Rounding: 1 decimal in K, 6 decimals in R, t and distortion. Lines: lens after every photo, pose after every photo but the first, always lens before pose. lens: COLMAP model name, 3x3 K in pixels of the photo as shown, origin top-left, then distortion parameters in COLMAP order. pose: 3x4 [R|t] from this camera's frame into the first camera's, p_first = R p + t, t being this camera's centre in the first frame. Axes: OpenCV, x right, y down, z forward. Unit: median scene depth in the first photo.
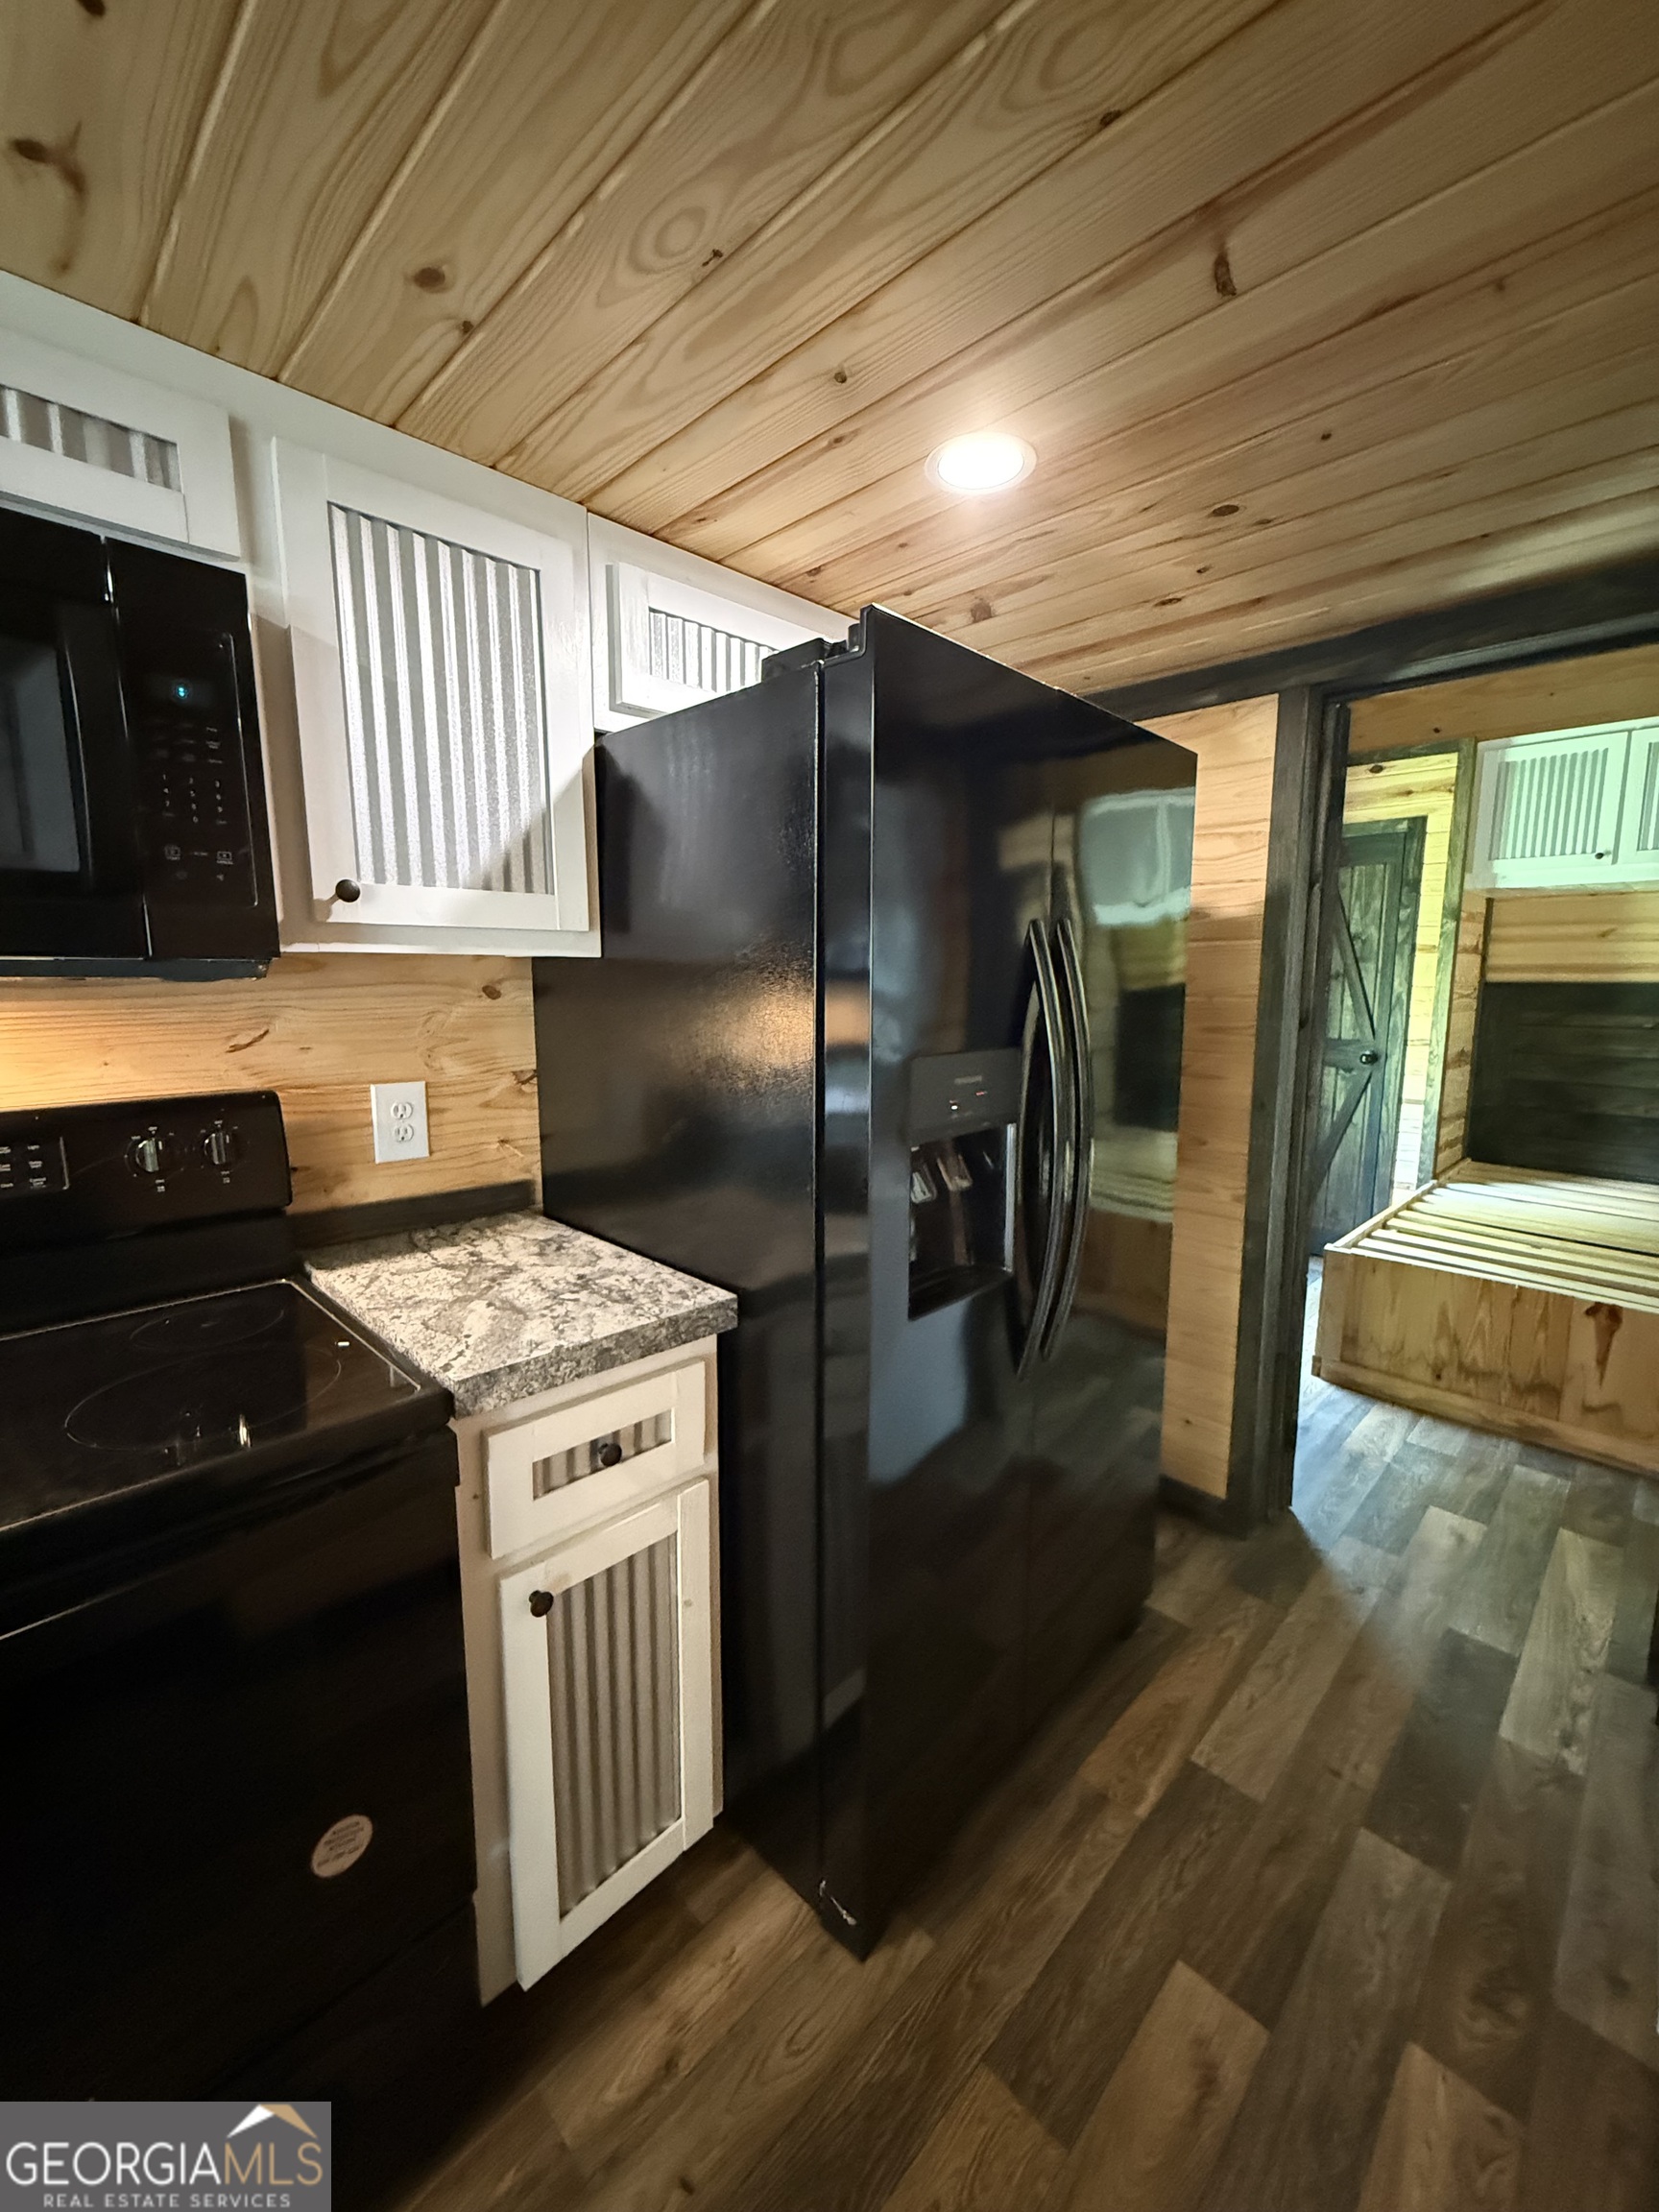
lens RADIAL K [[885.2, 0, 828.8], [0, 885.2, 1098.8], [0, 0, 1]] dist [-0.000102, 0.000601]
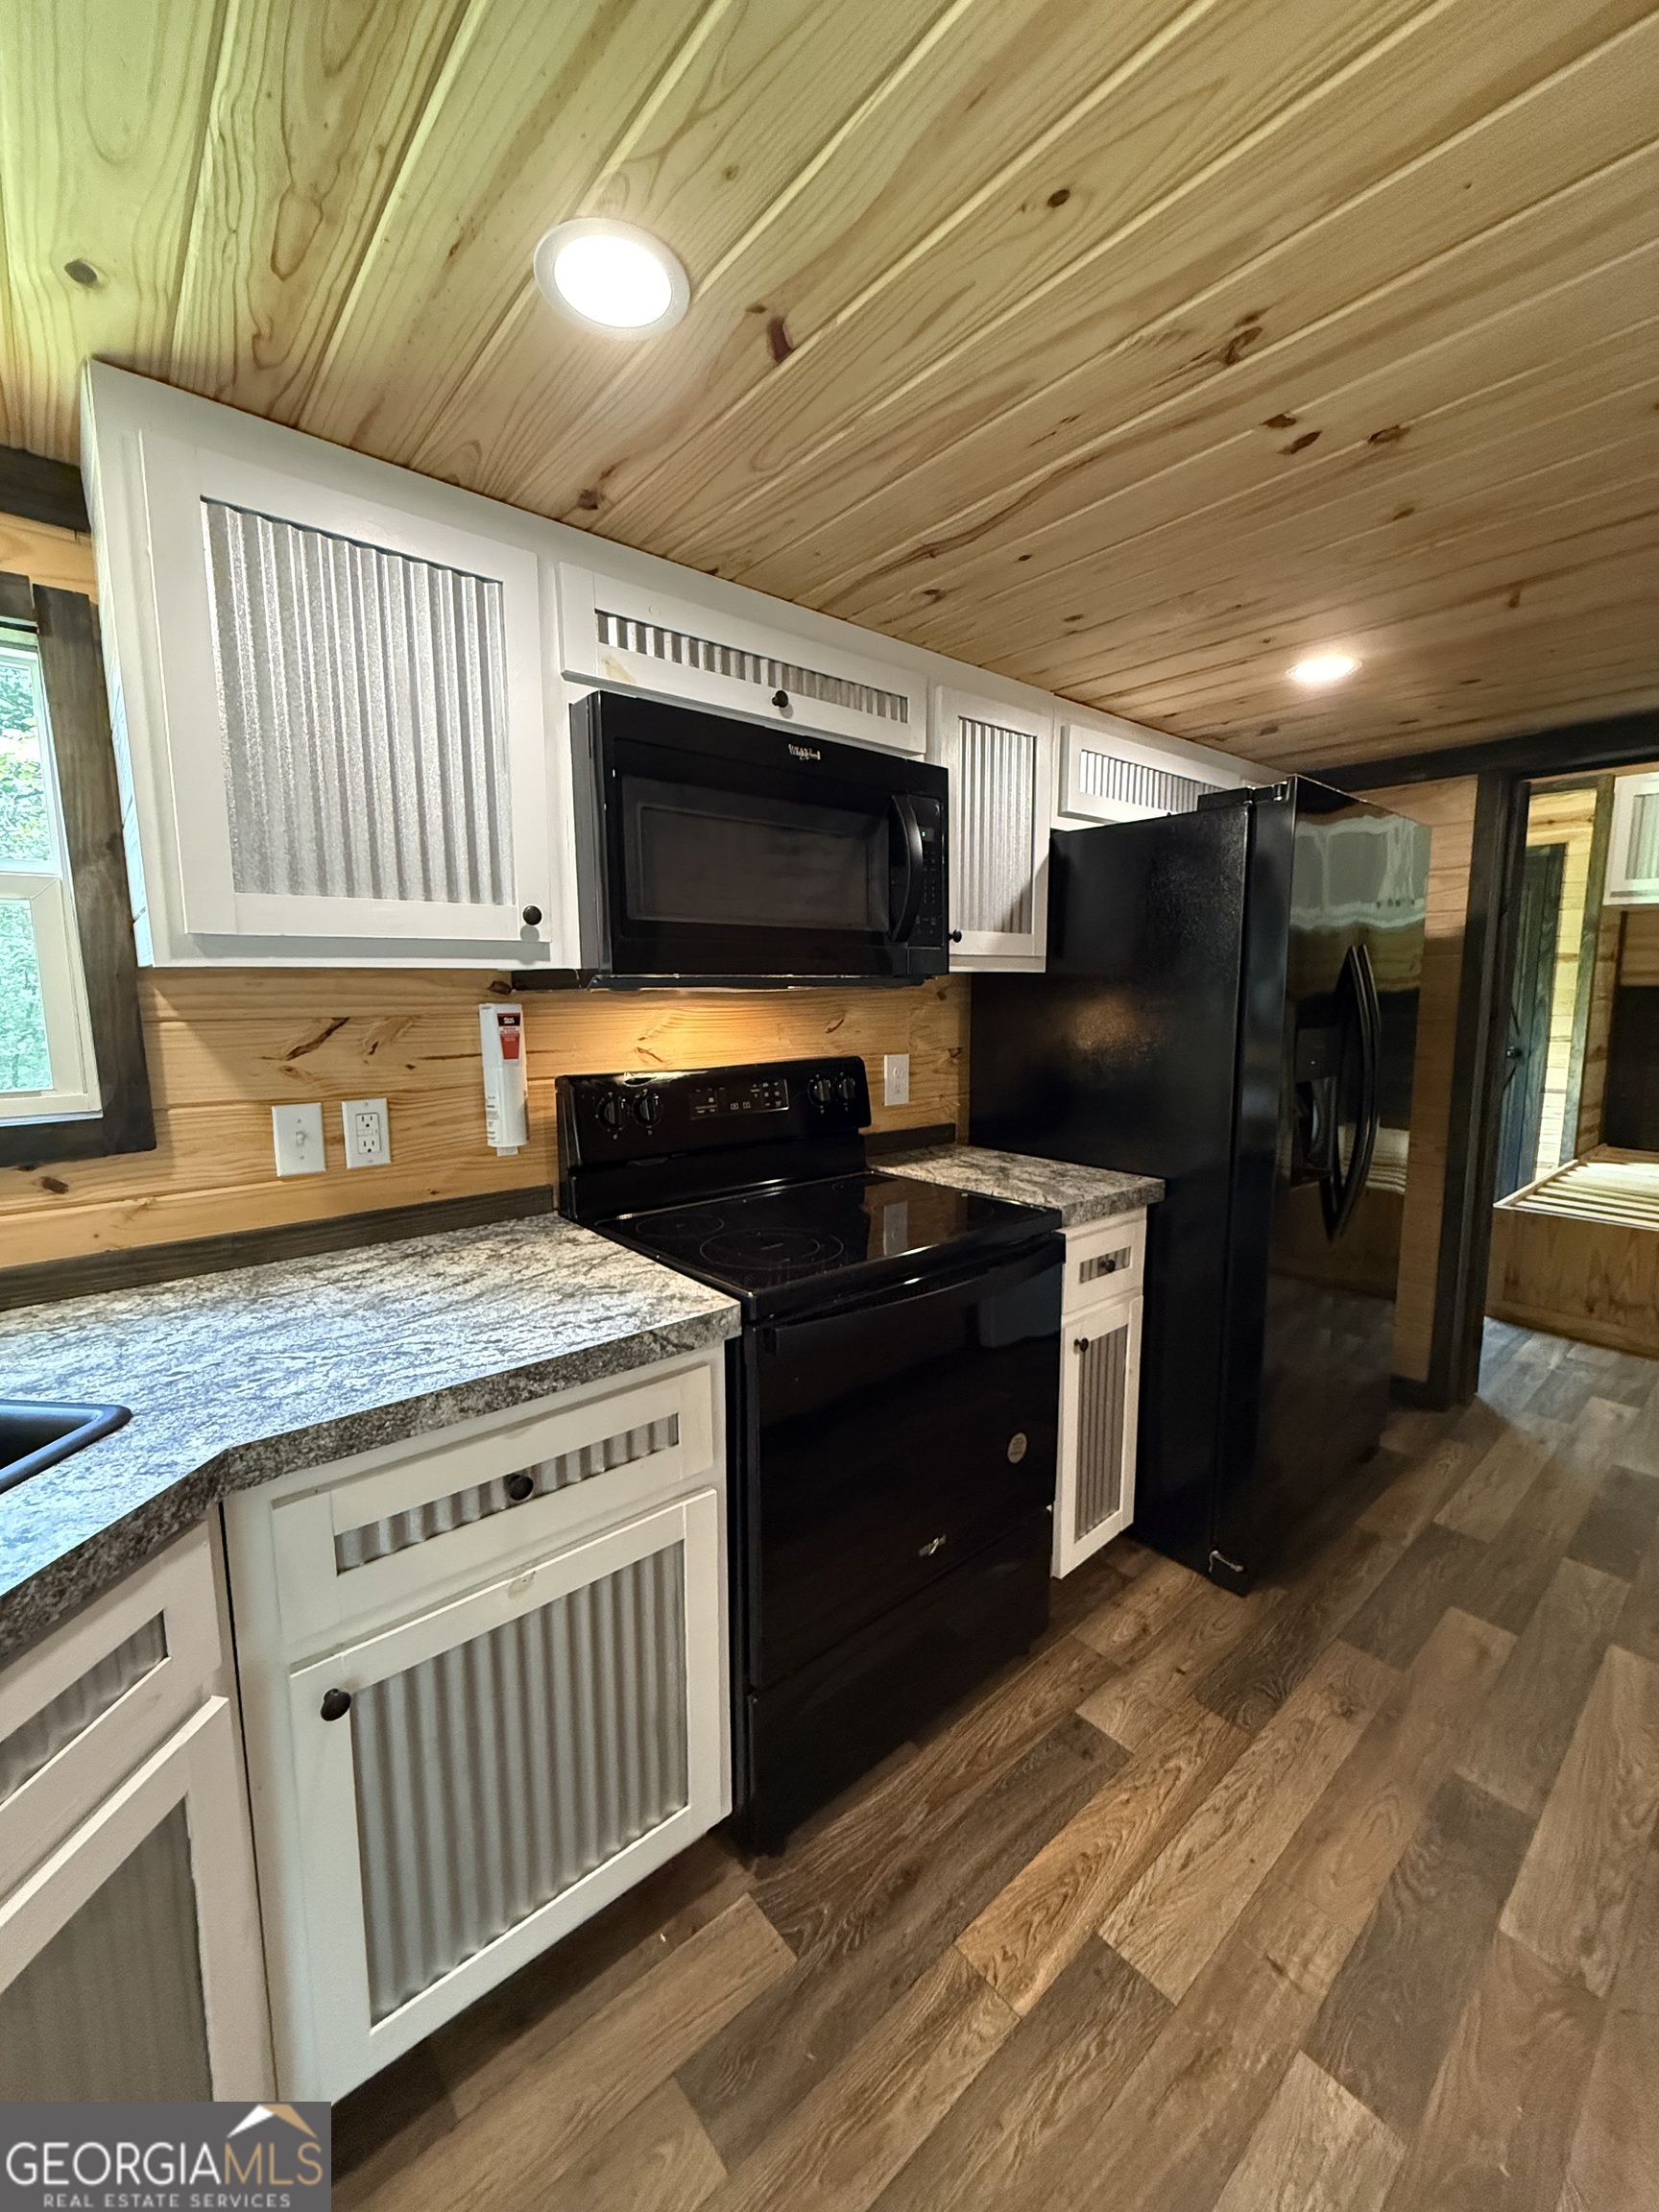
lens RADIAL K [[885.2, 0, 828.8], [0, 885.2, 1098.8], [0, 0, 1]] dist [-0.000102, 0.000601]
pose [[0.997029, 0.002735, -0.076972, -0.310925], [-0.003606, 0.999931, -0.011174, 0.049110], [0.076936, 0.011418, 0.996971, -0.350973]]
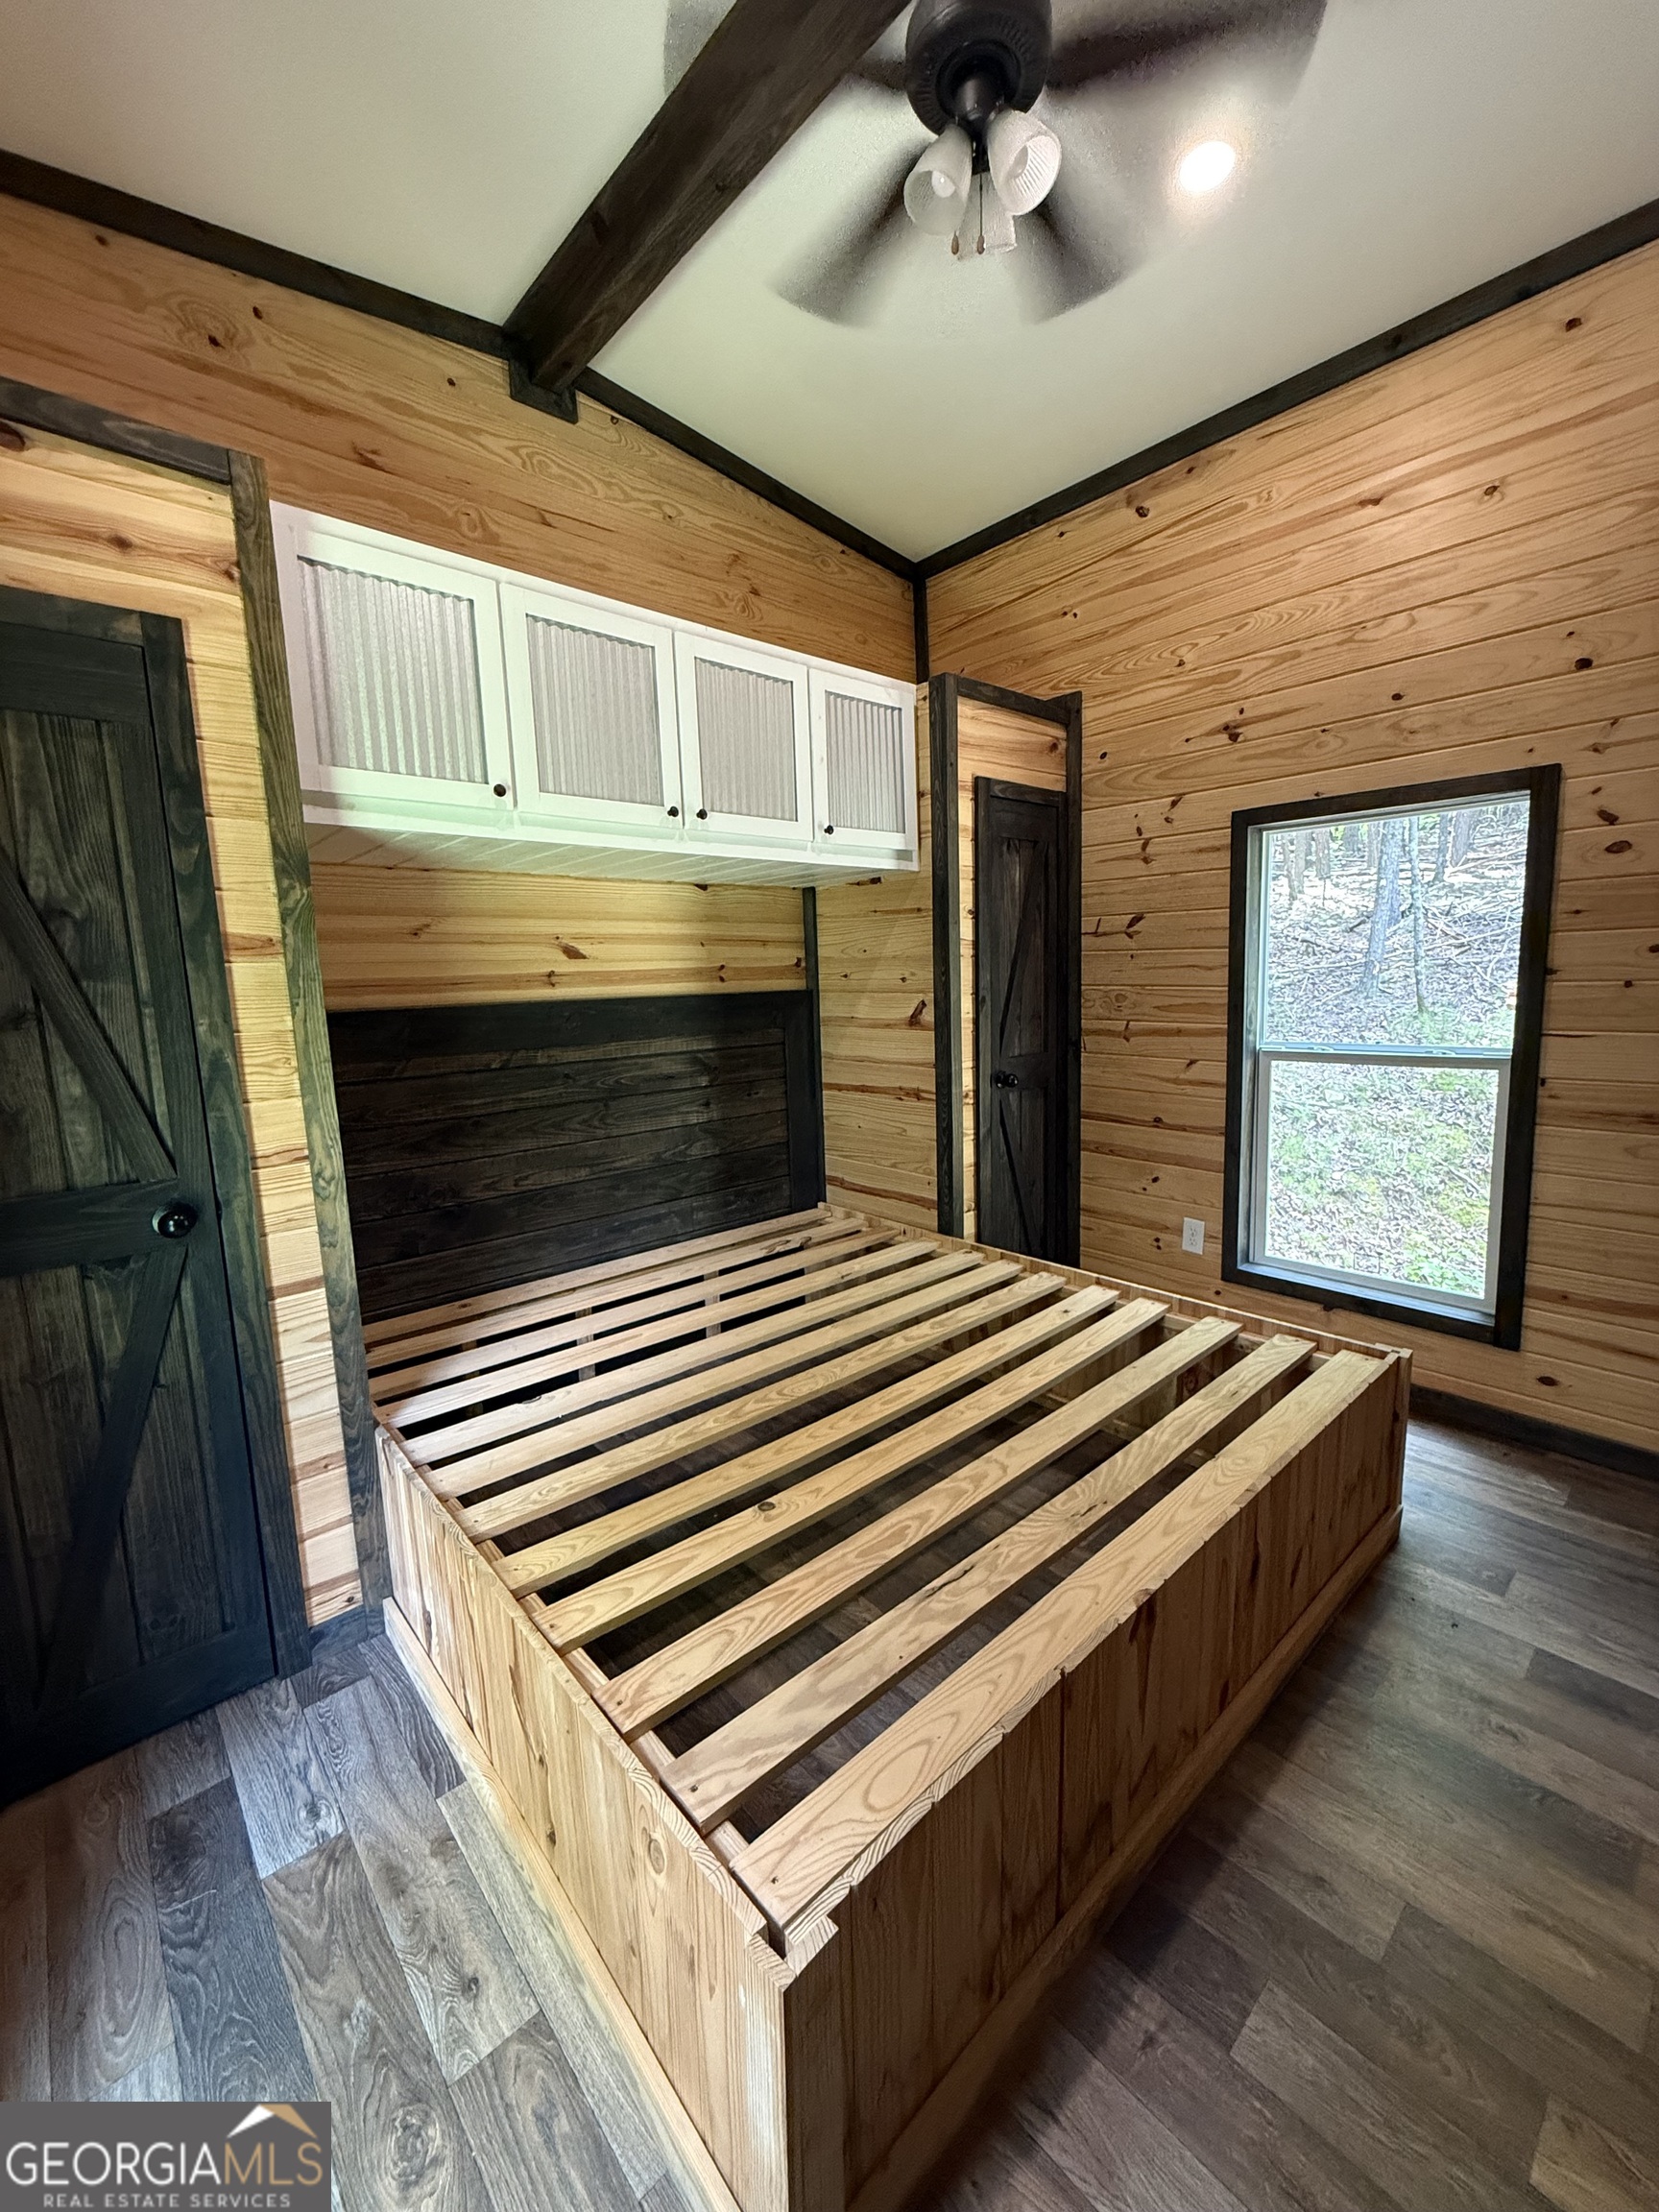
lens RADIAL K [[881.5, 0, 828.1], [0, 881.5, 1100.1], [0, 0, 1]] dist [-0.002759, 0.000164]
pose [[0.048008, -0.146415, 0.988058, 0.415182], [0.172318, 0.975581, 0.136193, -0.174228], [-0.983871, 0.163722, 0.072065, 1.156481]]
